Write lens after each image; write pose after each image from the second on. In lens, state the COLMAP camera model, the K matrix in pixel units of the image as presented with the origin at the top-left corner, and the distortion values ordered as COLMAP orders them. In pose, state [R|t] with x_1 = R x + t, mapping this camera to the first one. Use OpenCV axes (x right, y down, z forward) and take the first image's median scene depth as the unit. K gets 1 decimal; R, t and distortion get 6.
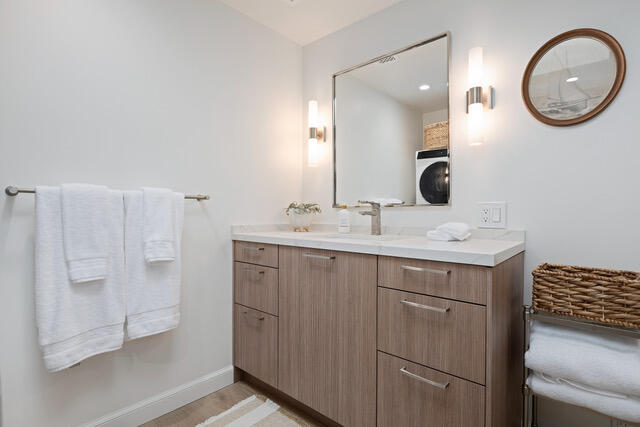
lens RADIAL K [[318.6, 0, 321.4], [0, 318.6, 214.1], [0, 0, 1]] dist [-0.003626, -0.000219]
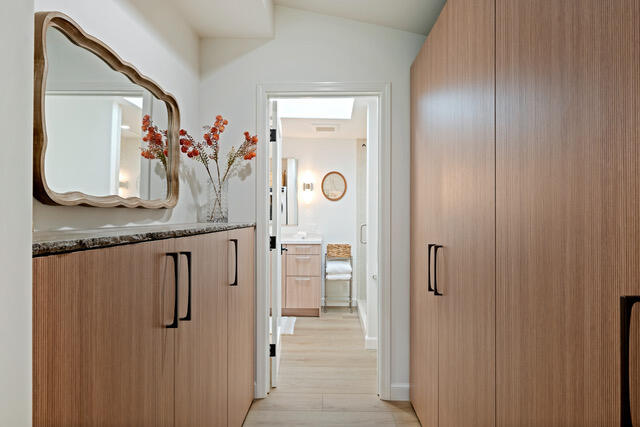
lens RADIAL K [[371.1, 0, 320.9], [0, 371.1, 215.0], [0, 0, 1]] dist [0.000157, 0.000002]
pose [[0.781659, 0.001792, 0.623704, -0.757179], [0.004747, 0.999950, -0.008822, -0.046485], [-0.623689, 0.009857, 0.781611, -0.841054]]
